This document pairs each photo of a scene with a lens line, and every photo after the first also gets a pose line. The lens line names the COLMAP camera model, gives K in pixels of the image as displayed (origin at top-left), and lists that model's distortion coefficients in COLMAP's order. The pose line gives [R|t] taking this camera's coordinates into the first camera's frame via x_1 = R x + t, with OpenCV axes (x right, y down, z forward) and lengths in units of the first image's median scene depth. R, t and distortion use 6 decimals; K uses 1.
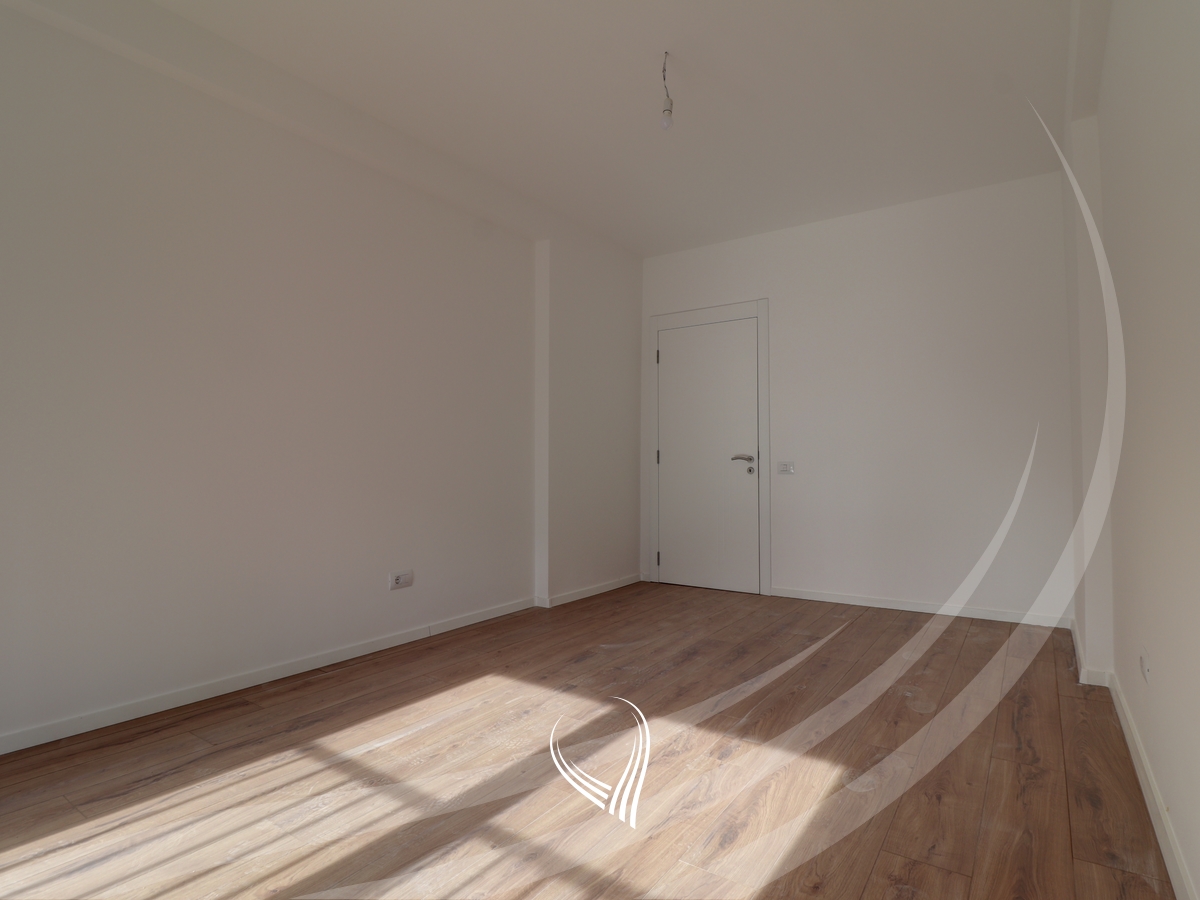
lens RADIAL K [[625.7, 0, 598.3], [0, 625.7, 442.1], [0, 0, 1]] dist [-0.001086, -0.013017]
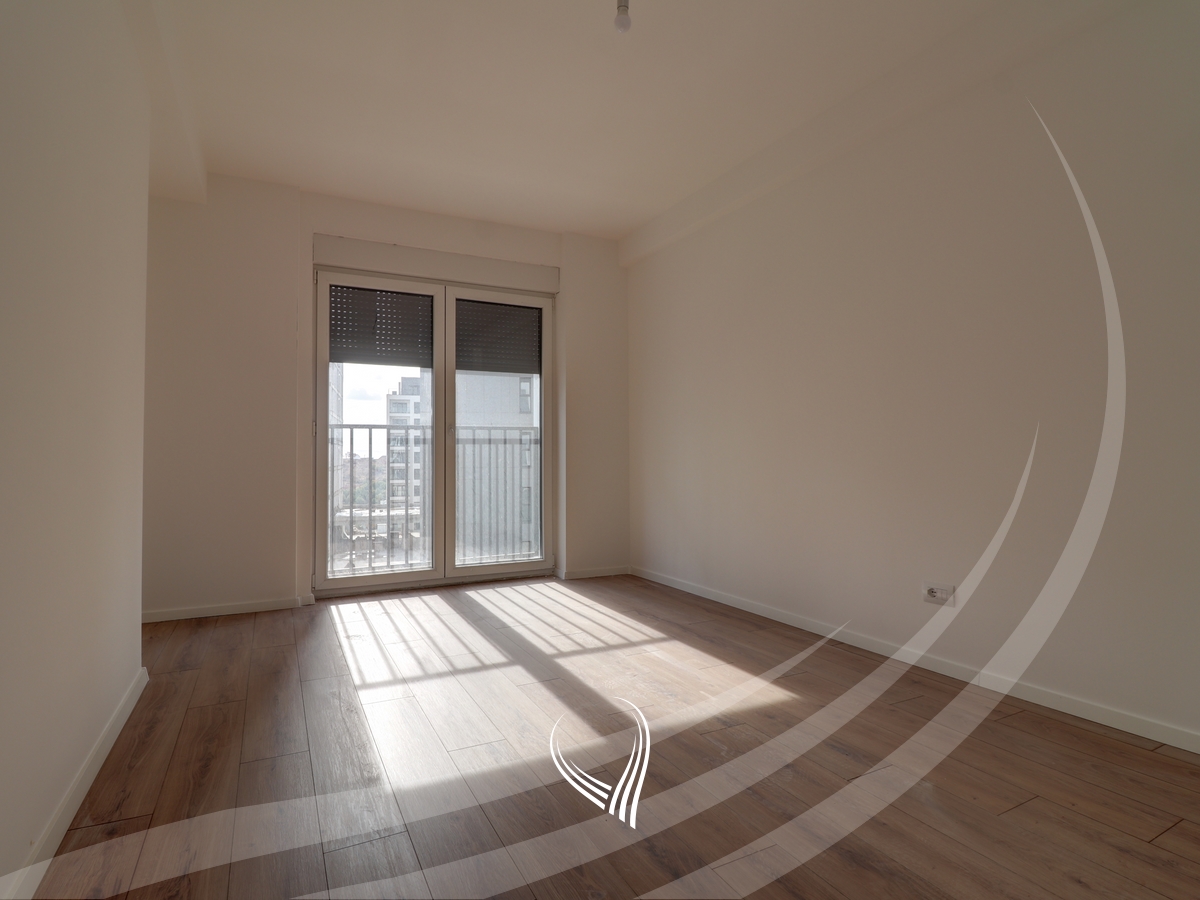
lens RADIAL K [[625.7, 0, 598.3], [0, 625.7, 442.1], [0, 0, 1]] dist [-0.001086, -0.013017]
pose [[-0.472404, -0.019906, -0.881157, 0.895704], [0.039205, 0.998281, -0.043571, 0.059746], [0.880510, -0.055129, -0.470811, 1.464247]]
